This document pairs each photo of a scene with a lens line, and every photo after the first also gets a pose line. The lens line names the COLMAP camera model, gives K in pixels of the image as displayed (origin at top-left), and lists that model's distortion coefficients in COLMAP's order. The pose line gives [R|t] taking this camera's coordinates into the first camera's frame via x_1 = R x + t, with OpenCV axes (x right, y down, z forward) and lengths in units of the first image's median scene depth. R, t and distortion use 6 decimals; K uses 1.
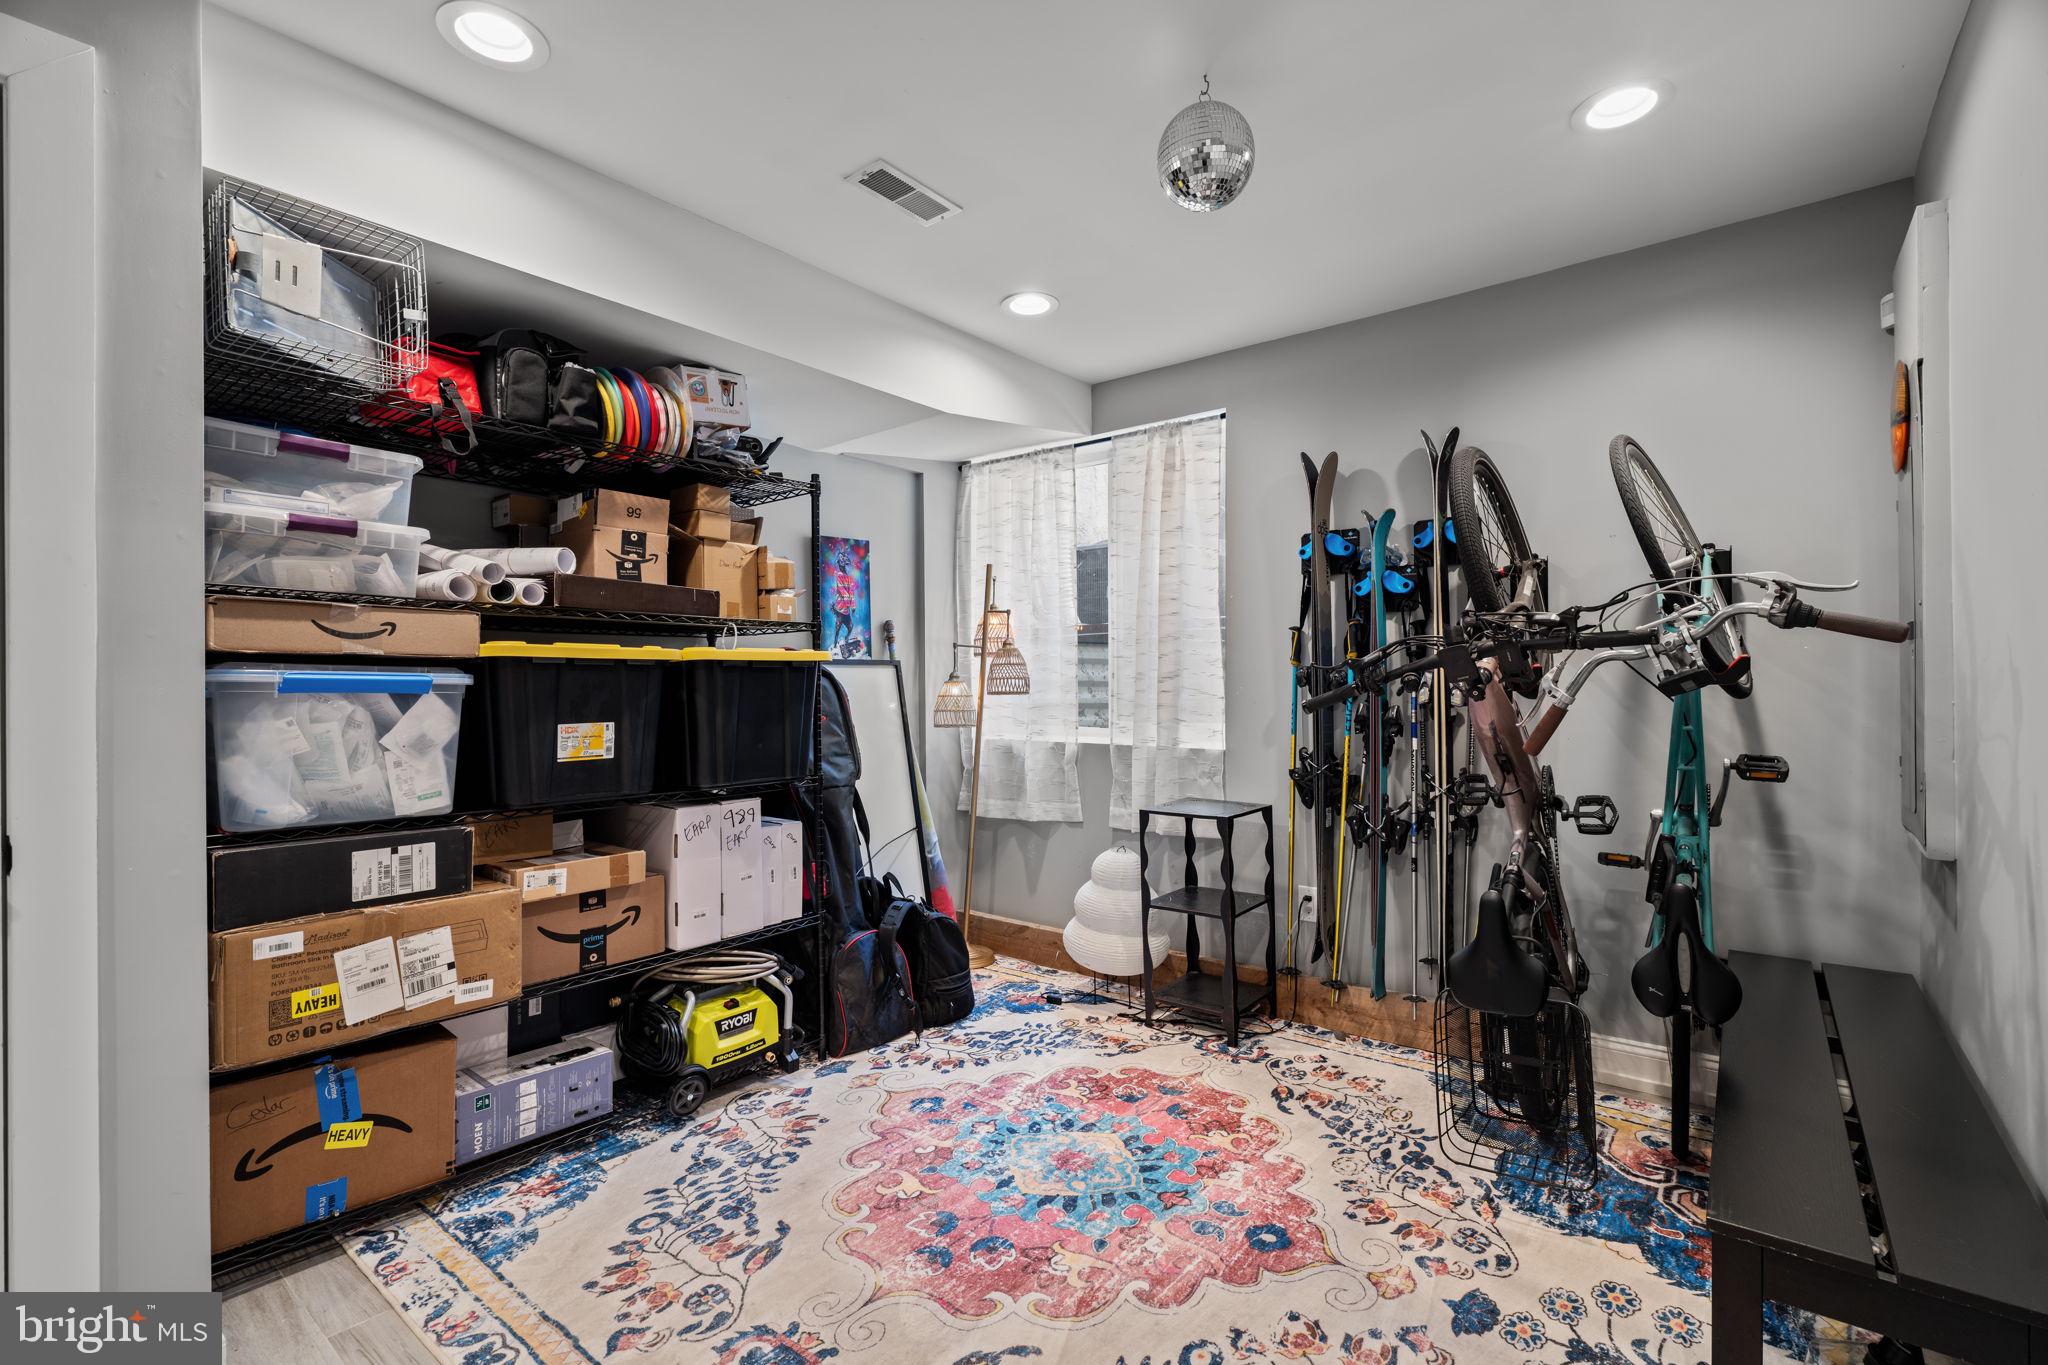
lens RADIAL K [[931.8, 0, 1024.0], [0, 931.8, 682.5], [0, 0, 1]] dist [0.000038, 0.000765]
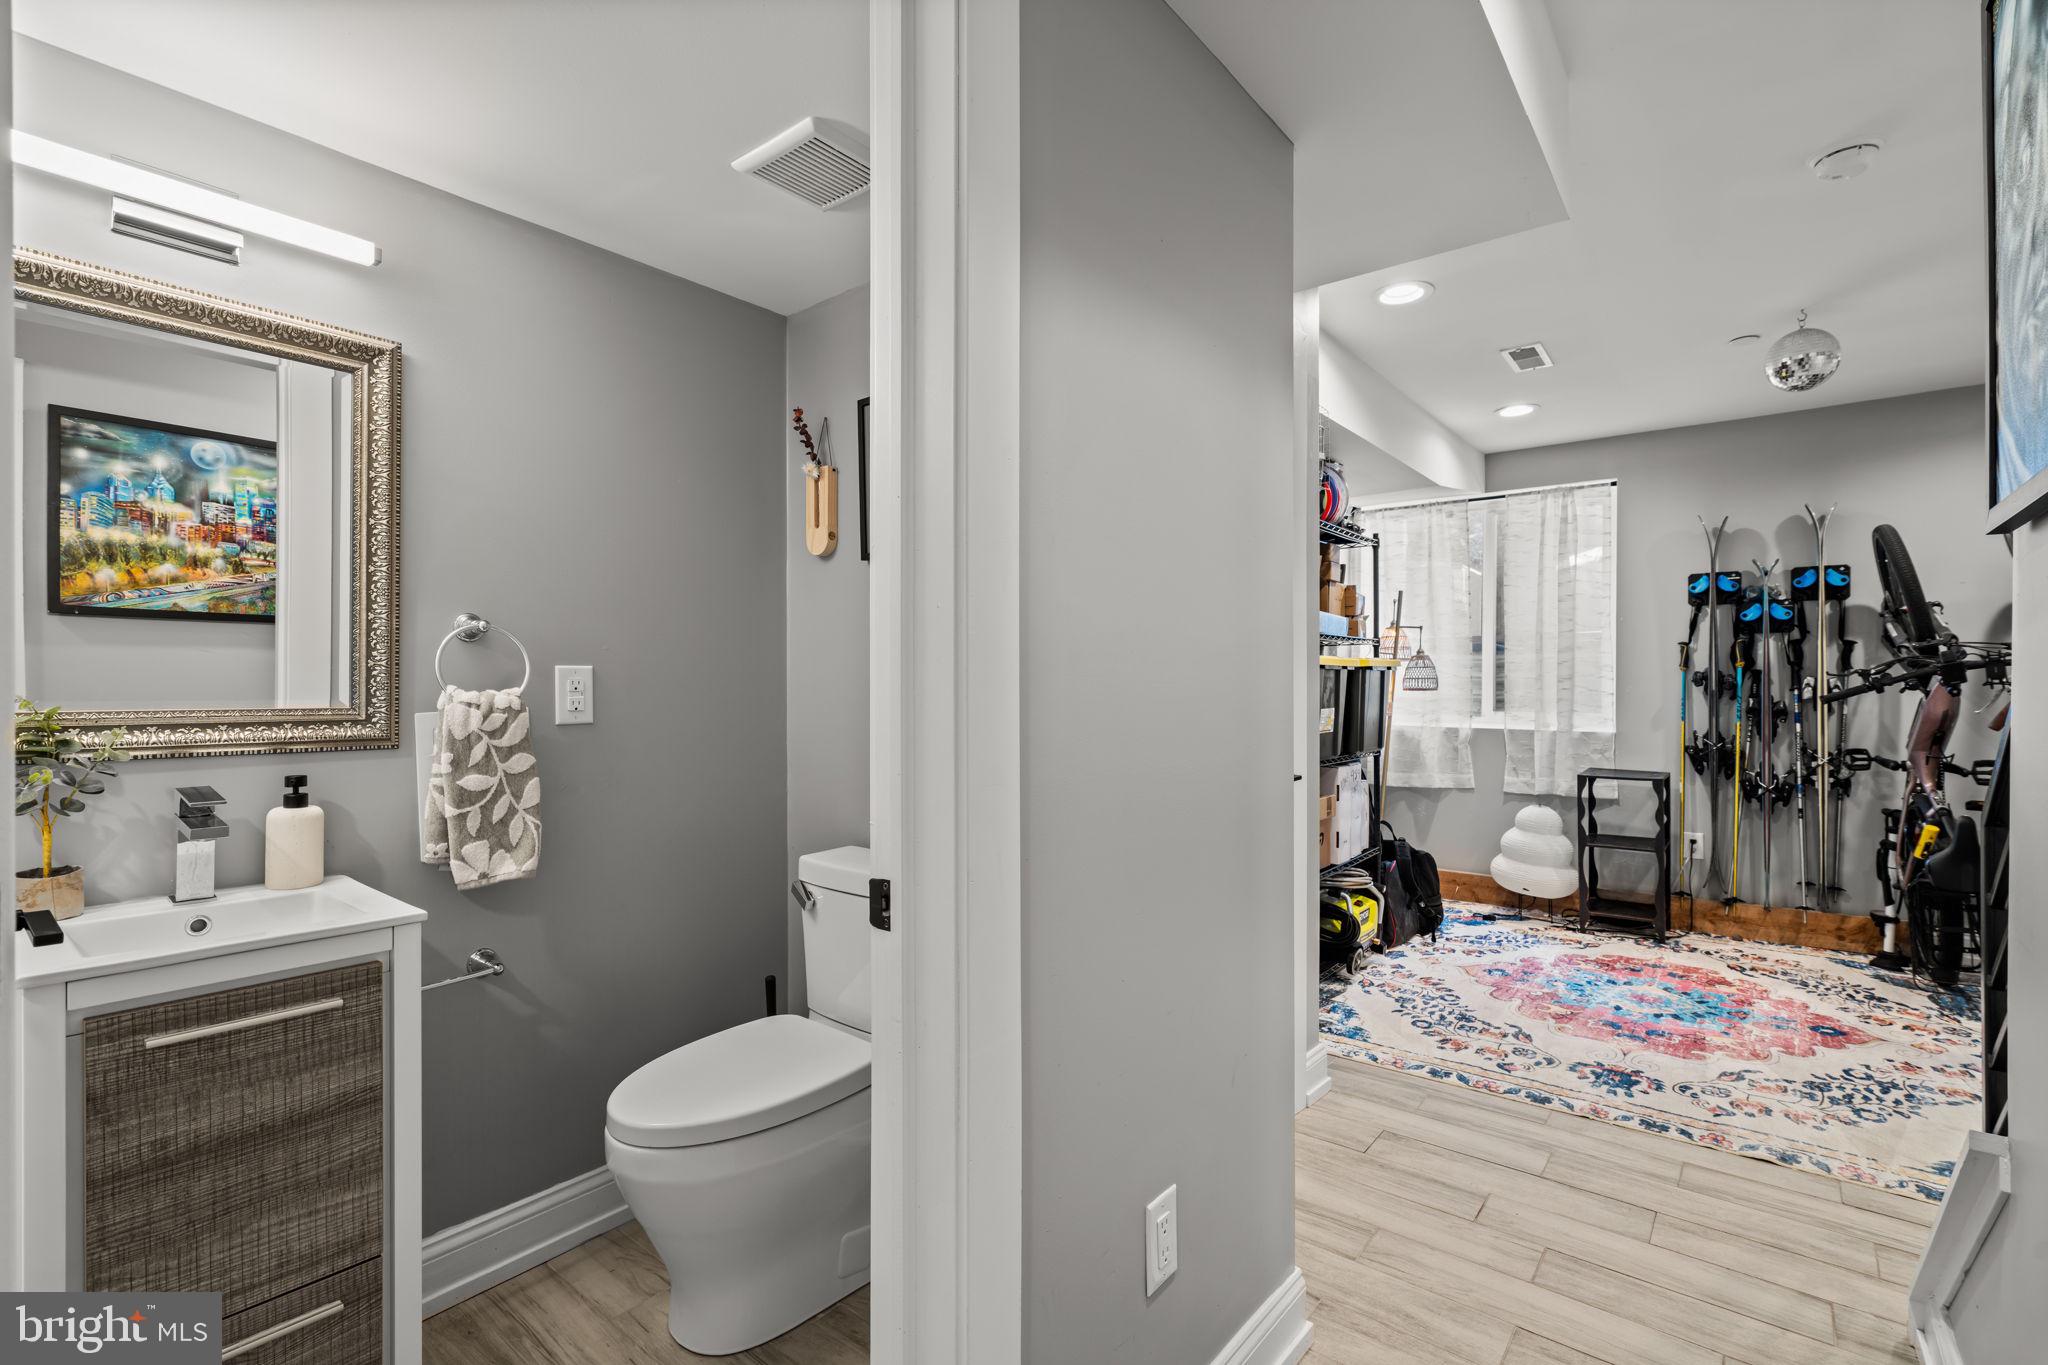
lens RADIAL K [[926.5, 0, 1024.0], [0, 926.5, 682.5], [0, 0, 1]] dist [0.001419, -0.000160]
pose [[0.999983, 0.002969, -0.005060, -0.730638], [-0.002940, 0.999979, 0.005688, -0.006326], [0.005077, -0.005673, 0.999971, -0.394495]]
